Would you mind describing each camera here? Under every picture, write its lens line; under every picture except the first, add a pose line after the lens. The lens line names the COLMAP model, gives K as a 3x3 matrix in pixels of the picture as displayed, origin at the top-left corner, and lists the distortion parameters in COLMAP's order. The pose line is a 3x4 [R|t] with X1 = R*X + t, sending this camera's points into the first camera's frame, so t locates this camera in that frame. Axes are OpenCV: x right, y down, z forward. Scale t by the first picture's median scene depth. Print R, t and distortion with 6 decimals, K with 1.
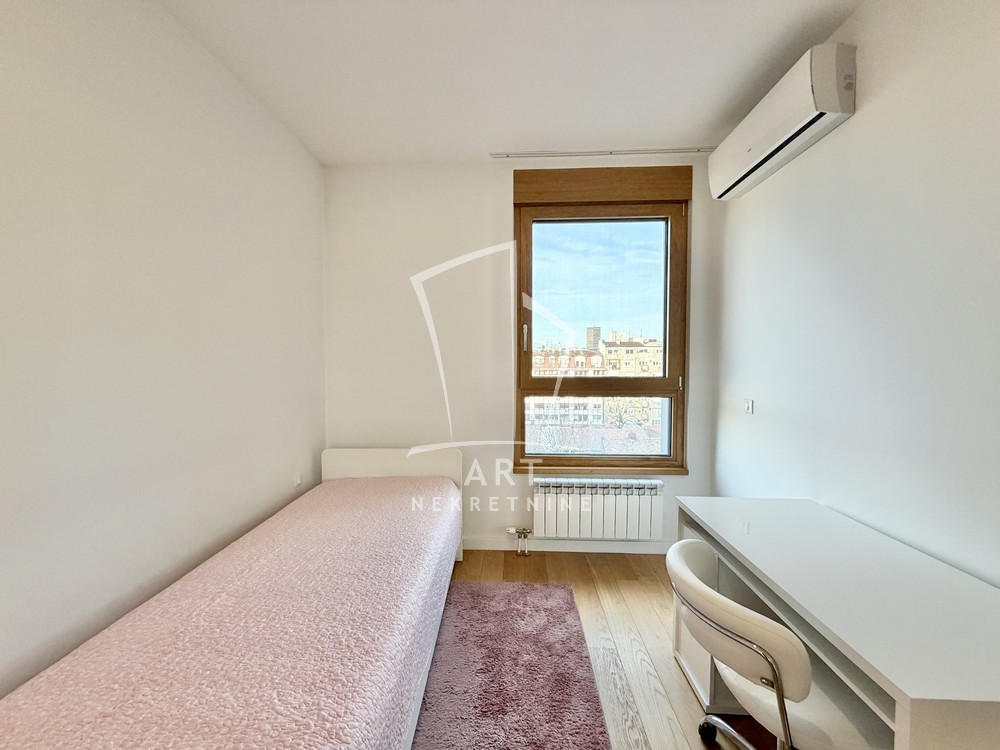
lens RADIAL K [[398.6, 0, 501.2], [0, 398.6, 379.3], [0, 0, 1]] dist [0.001284, -0.000107]
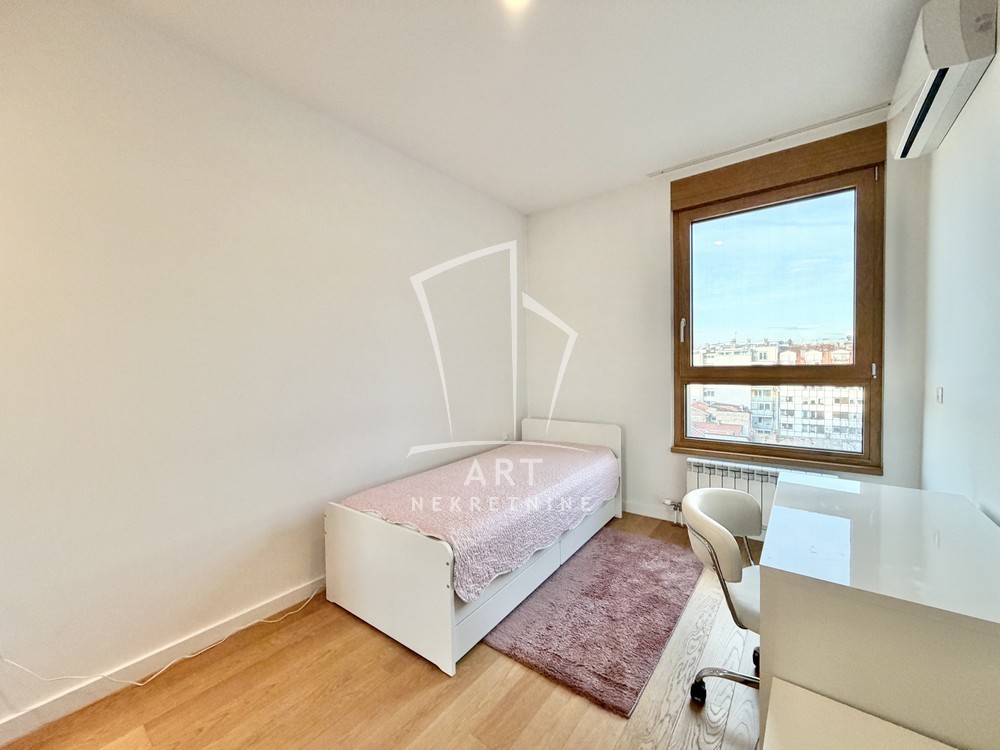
lens RADIAL K [[398.6, 0, 501.2], [0, 398.6, 379.3], [0, 0, 1]] dist [0.001284, -0.000107]
pose [[0.822240, 0.009485, -0.569062, 0.280106], [-0.010967, 0.999940, 0.000821, 0.037196], [0.569035, 0.005566, 0.822294, -0.194520]]
